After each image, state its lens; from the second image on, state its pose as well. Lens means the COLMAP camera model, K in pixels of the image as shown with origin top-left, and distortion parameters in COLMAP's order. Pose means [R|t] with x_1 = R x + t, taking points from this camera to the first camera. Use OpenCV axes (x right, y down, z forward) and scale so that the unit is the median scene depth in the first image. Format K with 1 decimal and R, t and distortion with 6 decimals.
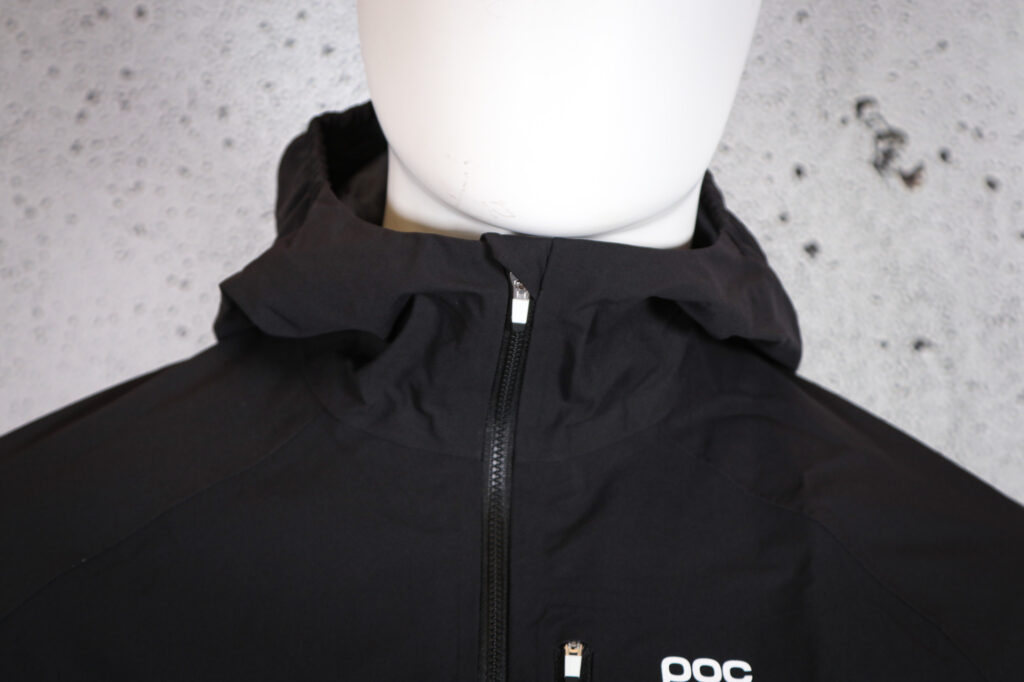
lens RADIAL K [[3327.2, 0, 512.0], [0, 3327.2, 341.0], [0, 0, 1]] dist [0.134049, 2.079885]
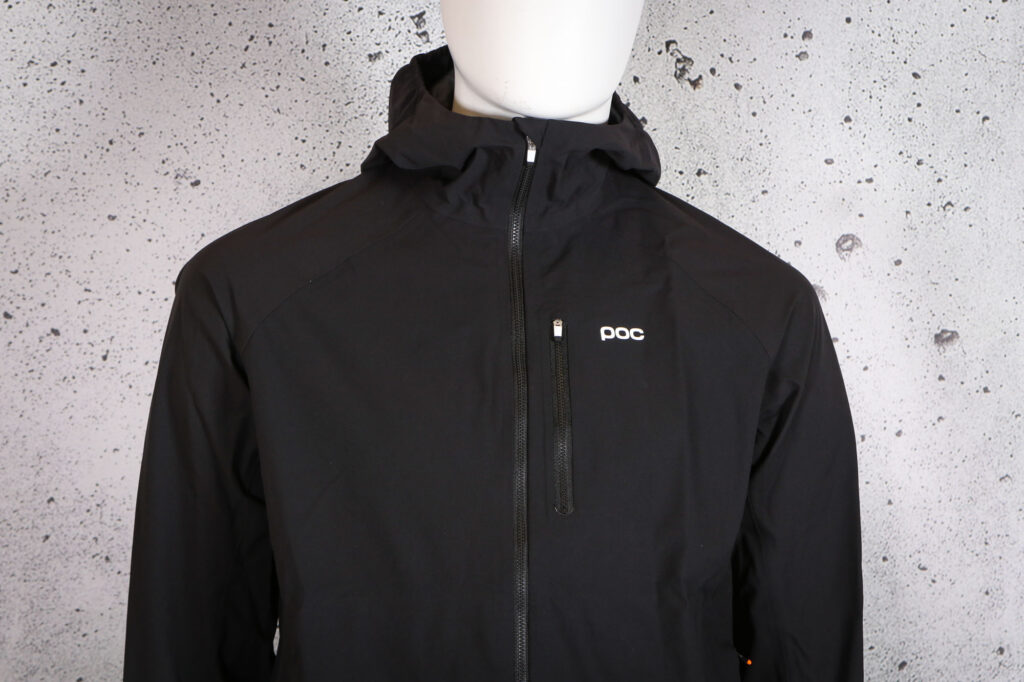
lens RADIAL K [[2399.9, 0, 512.0], [0, 2399.9, 341.0], [0, 0, 1]] dist [0.118129, 0.005187]
pose [[0.995509, -0.009901, 0.094147, -0.136646], [0.003321, 0.997557, 0.069784, 0.001177], [-0.094608, -0.069158, 0.993110, -0.418057]]
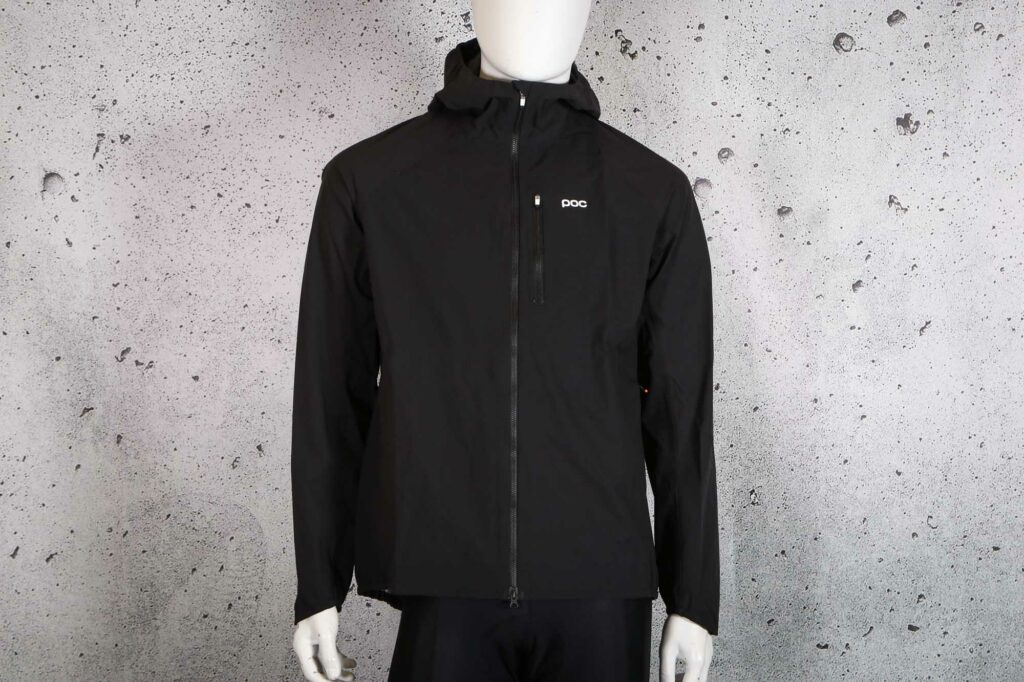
lens RADIAL K [[2099.1, 0, 512.0], [0, 2099.1, 341.0], [0, 0, 1]] dist [0.084360, -0.090749]
pose [[0.998341, -0.007681, 0.057067, -0.129379], [0.001076, 0.993377, 0.114892, -0.012701], [-0.057571, -0.114640, 0.991737, -1.170446]]
